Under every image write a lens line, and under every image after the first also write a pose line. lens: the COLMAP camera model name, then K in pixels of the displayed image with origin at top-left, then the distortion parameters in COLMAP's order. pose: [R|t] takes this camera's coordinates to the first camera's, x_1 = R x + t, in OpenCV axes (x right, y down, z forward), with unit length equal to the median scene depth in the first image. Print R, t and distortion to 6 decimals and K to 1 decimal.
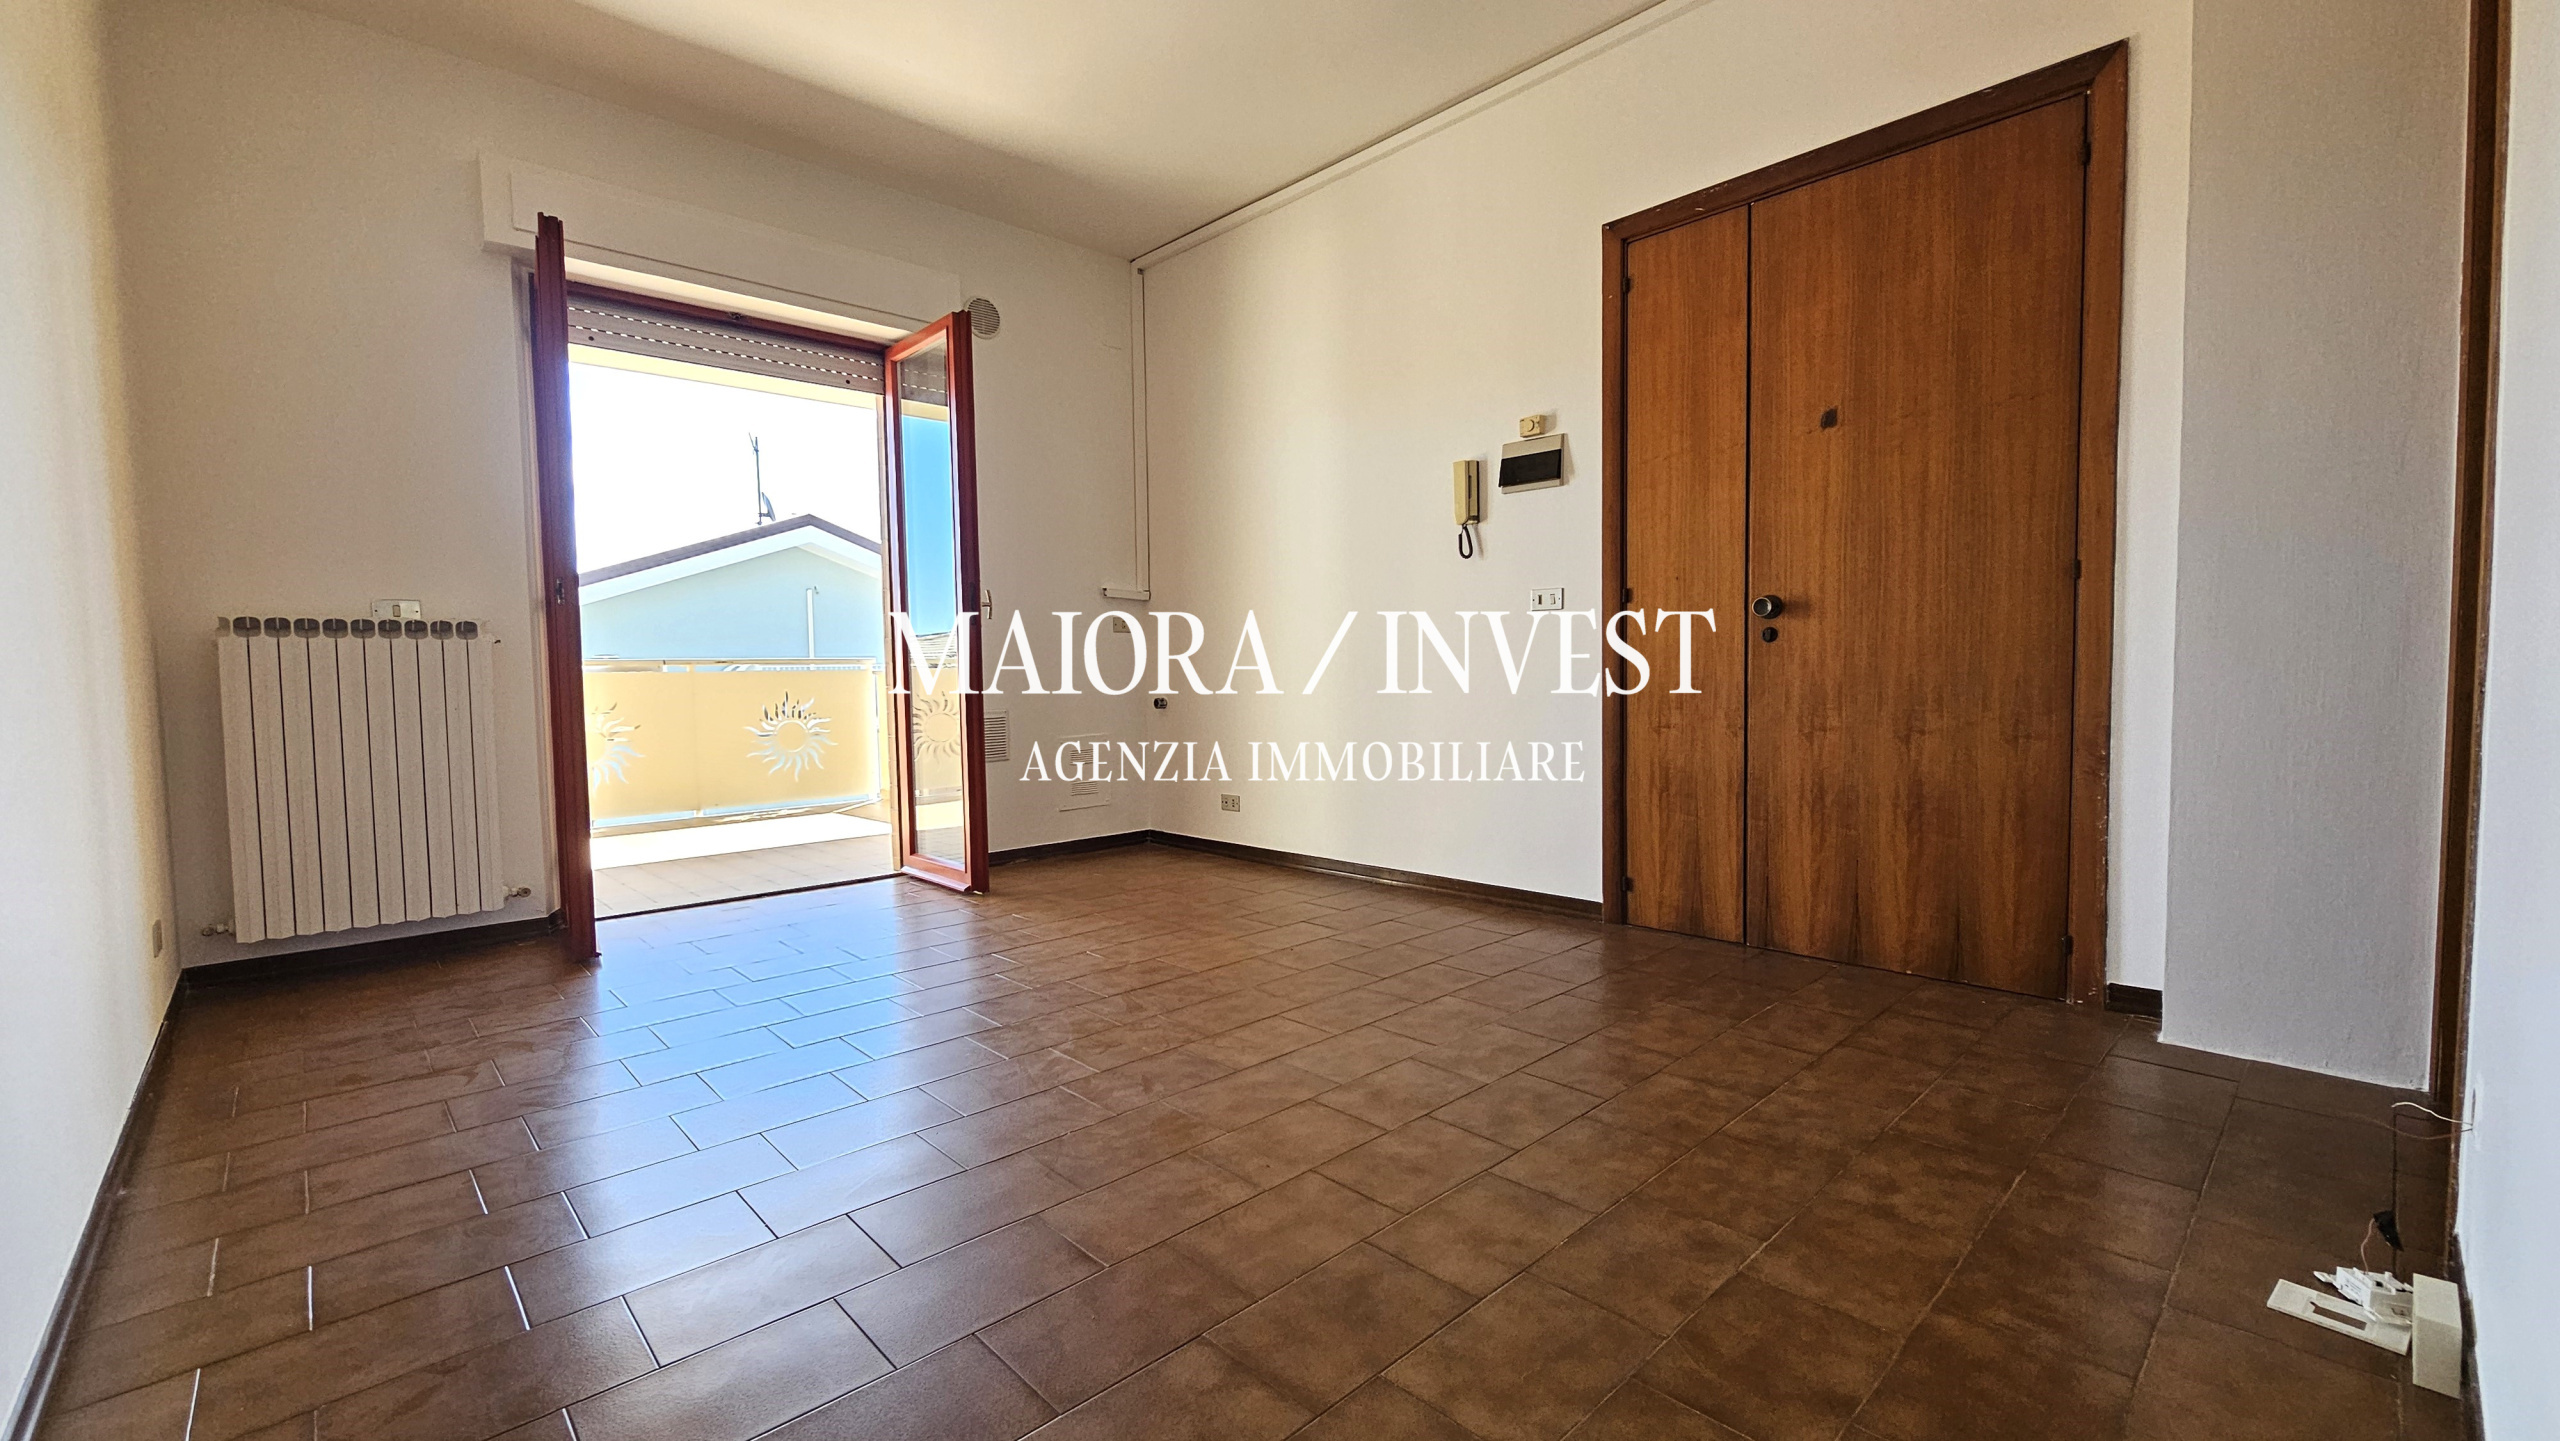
lens RADIAL K [[1030.0, 0, 1254.8], [0, 1030.0, 728.7], [0, 0, 1]] dist [0.000720, 0.000115]
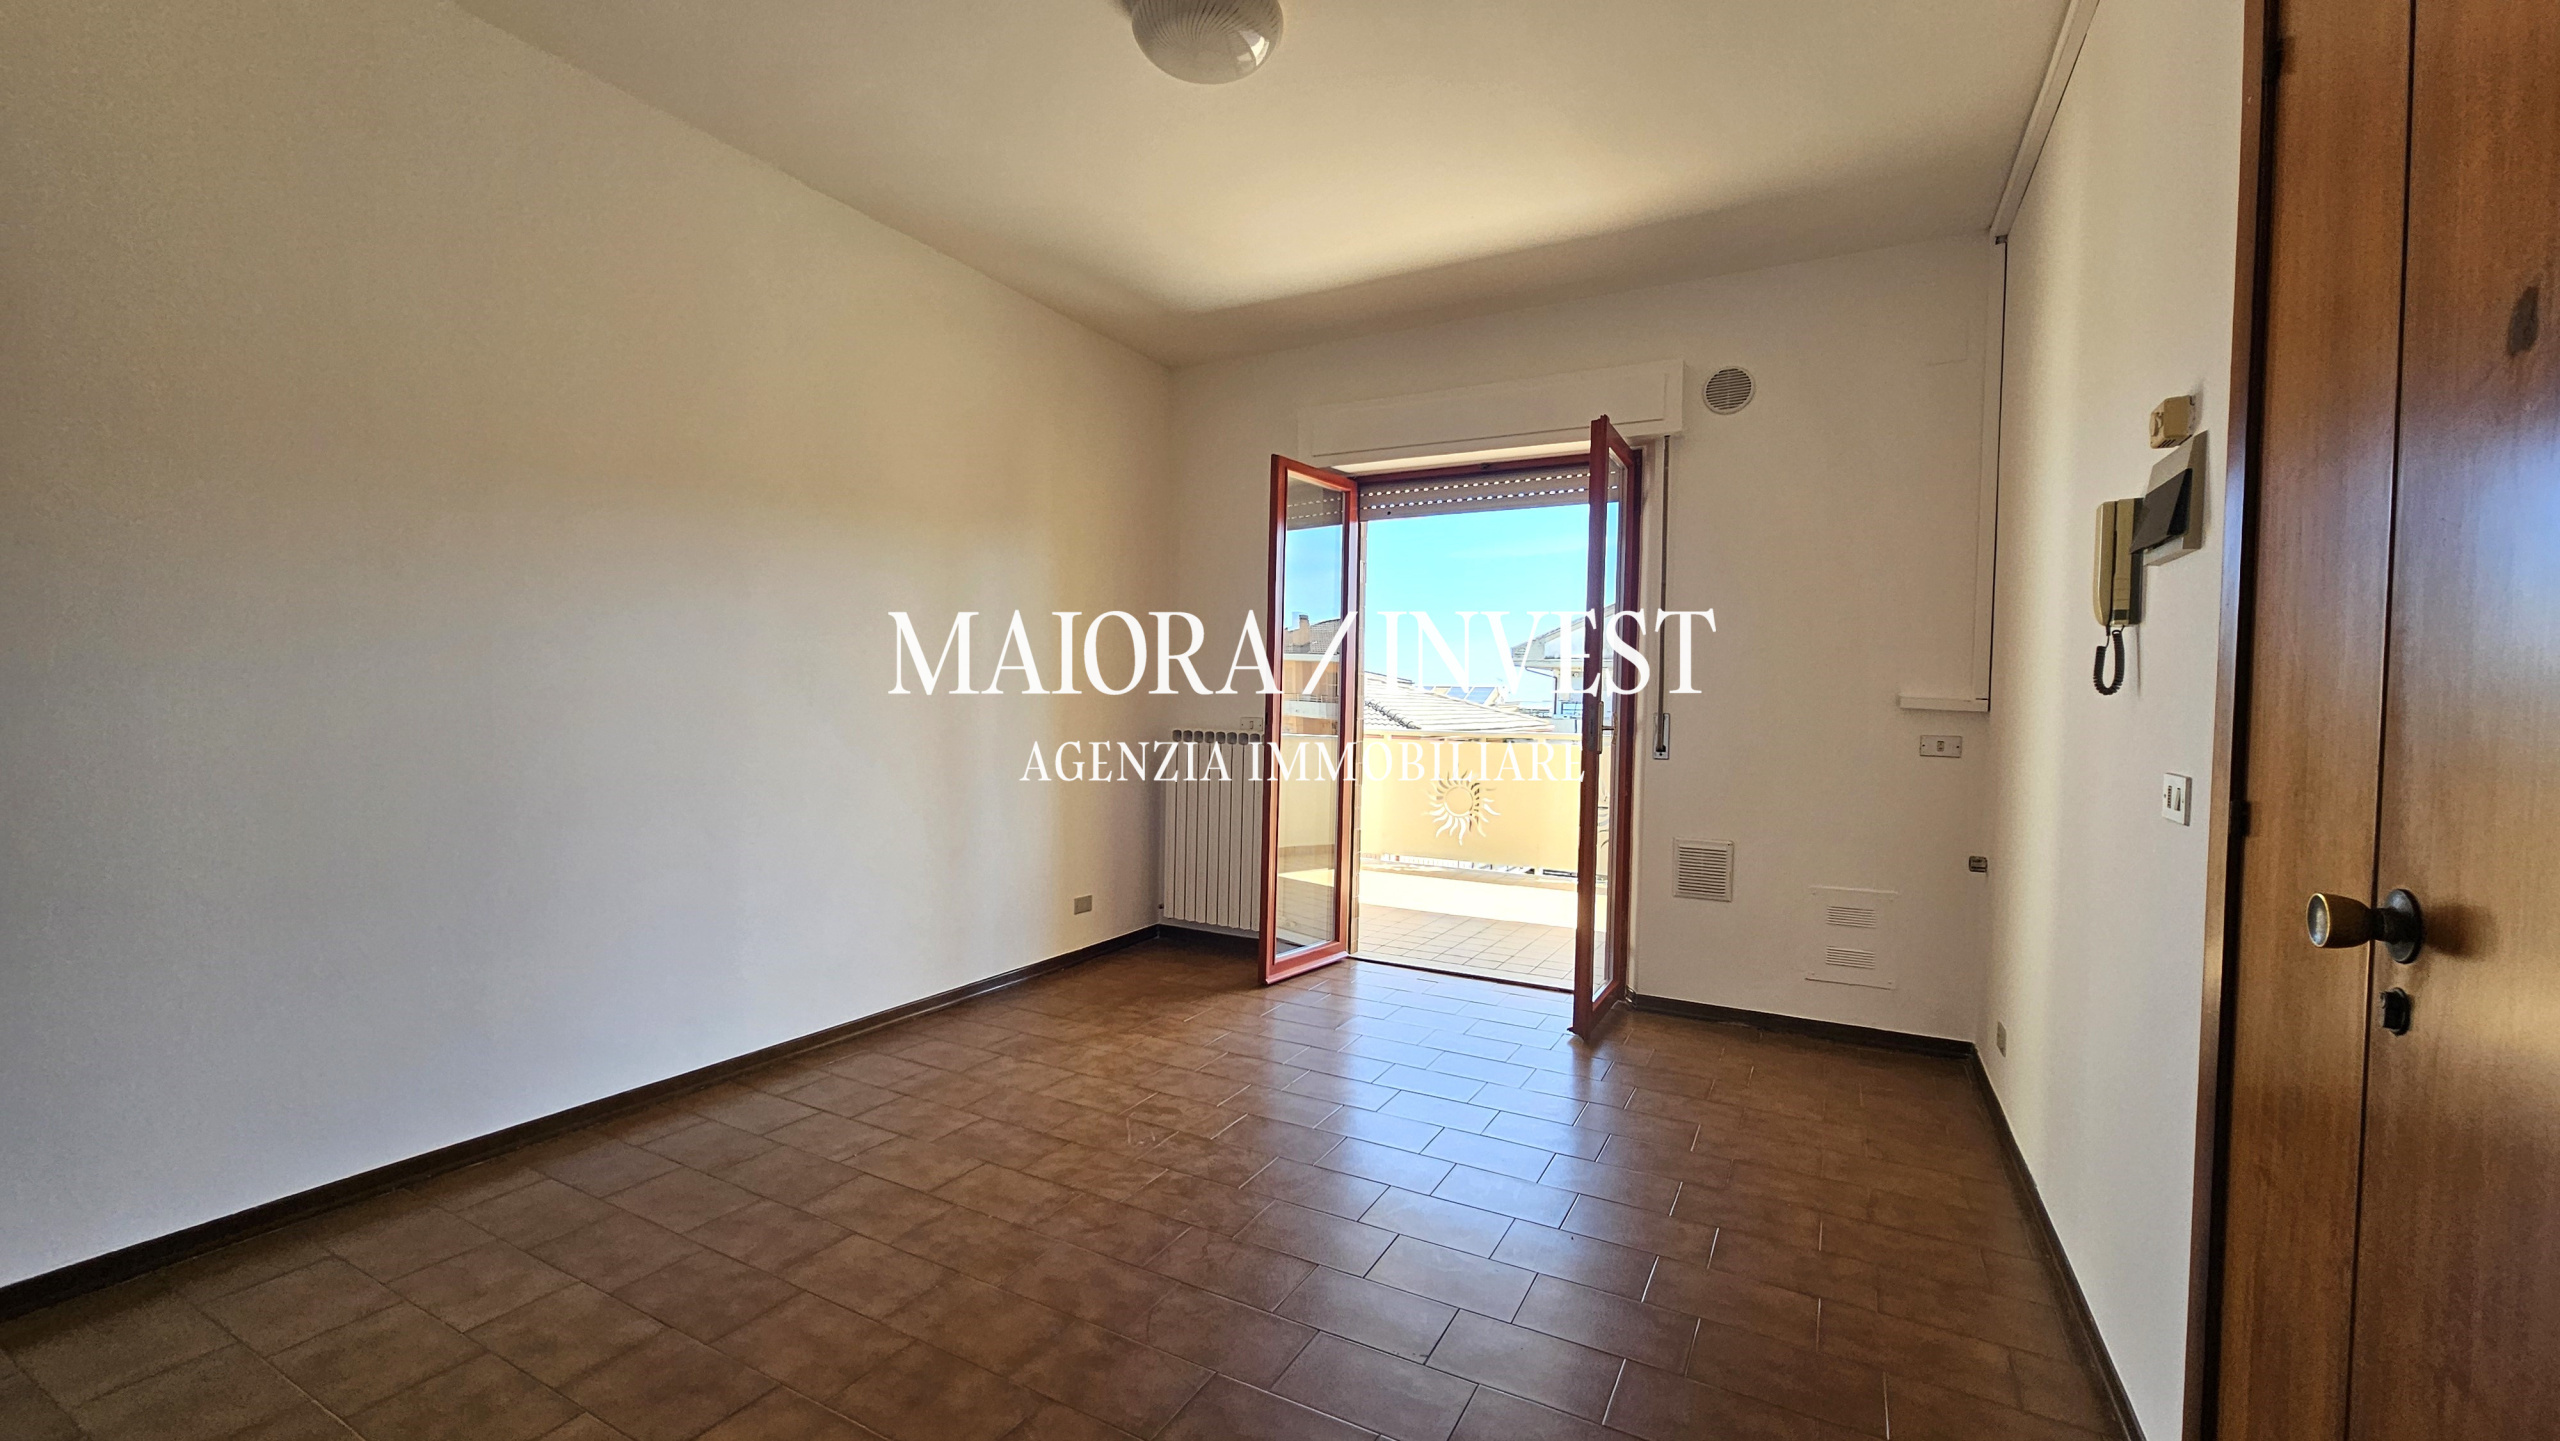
lens RADIAL K [[1030.0, 0, 1254.8], [0, 1030.0, 728.7], [0, 0, 1]] dist [0.000720, 0.000115]
pose [[0.318003, 0.046176, -0.946965, 0.840200], [-0.075371, 0.996883, 0.023300, -0.195307], [0.945089, 0.063965, 0.320492, 0.673443]]
